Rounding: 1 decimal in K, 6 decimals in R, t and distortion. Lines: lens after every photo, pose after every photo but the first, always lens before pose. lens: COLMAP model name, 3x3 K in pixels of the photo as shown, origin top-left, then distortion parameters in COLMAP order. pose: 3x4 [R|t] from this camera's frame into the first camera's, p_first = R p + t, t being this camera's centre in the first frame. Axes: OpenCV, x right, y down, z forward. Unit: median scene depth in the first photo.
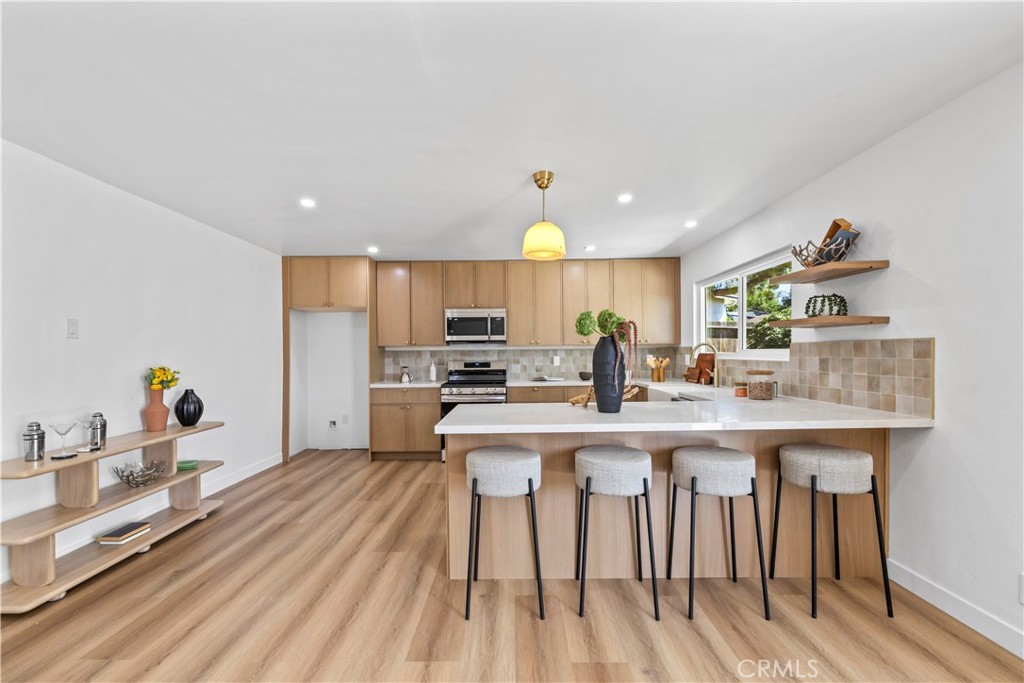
lens RADIAL K [[432.3, 0, 509.6], [0, 432.3, 356.7], [0, 0, 1]] dist [-0.004219, 0.000328]
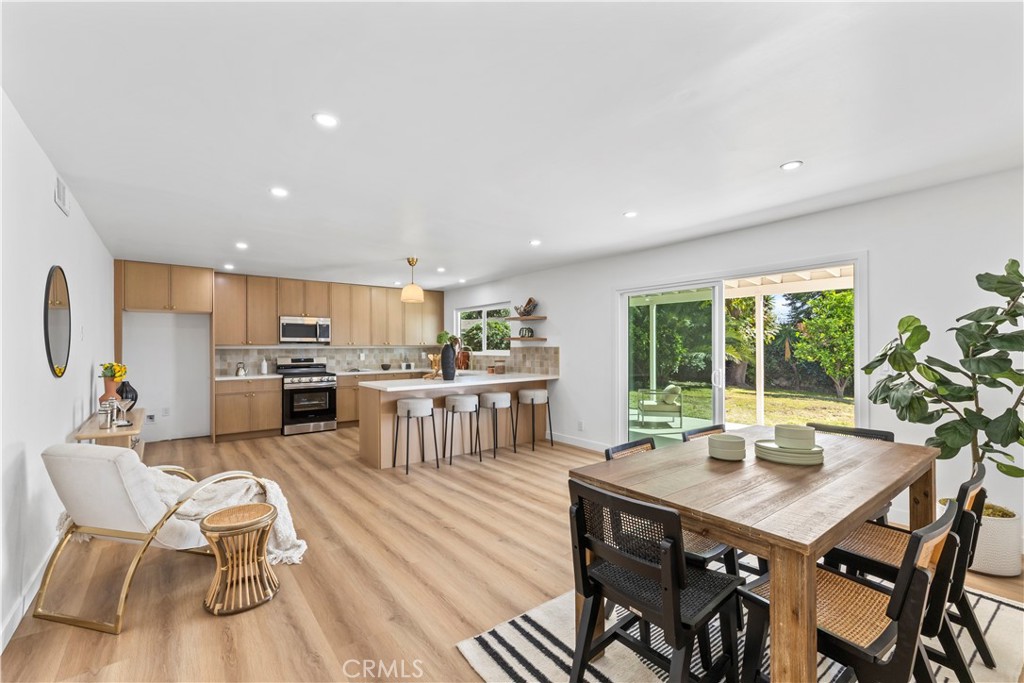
lens RADIAL K [[432.3, 0, 506.7], [0, 432.3, 346.0], [0, 0, 1]] dist [-0.004219, 0.000328]
pose [[0.786651, 0.008555, 0.617339, -0.529476], [0.001741, 0.999869, -0.016074, -0.002640], [-0.617396, 0.013719, 0.786533, -0.520262]]
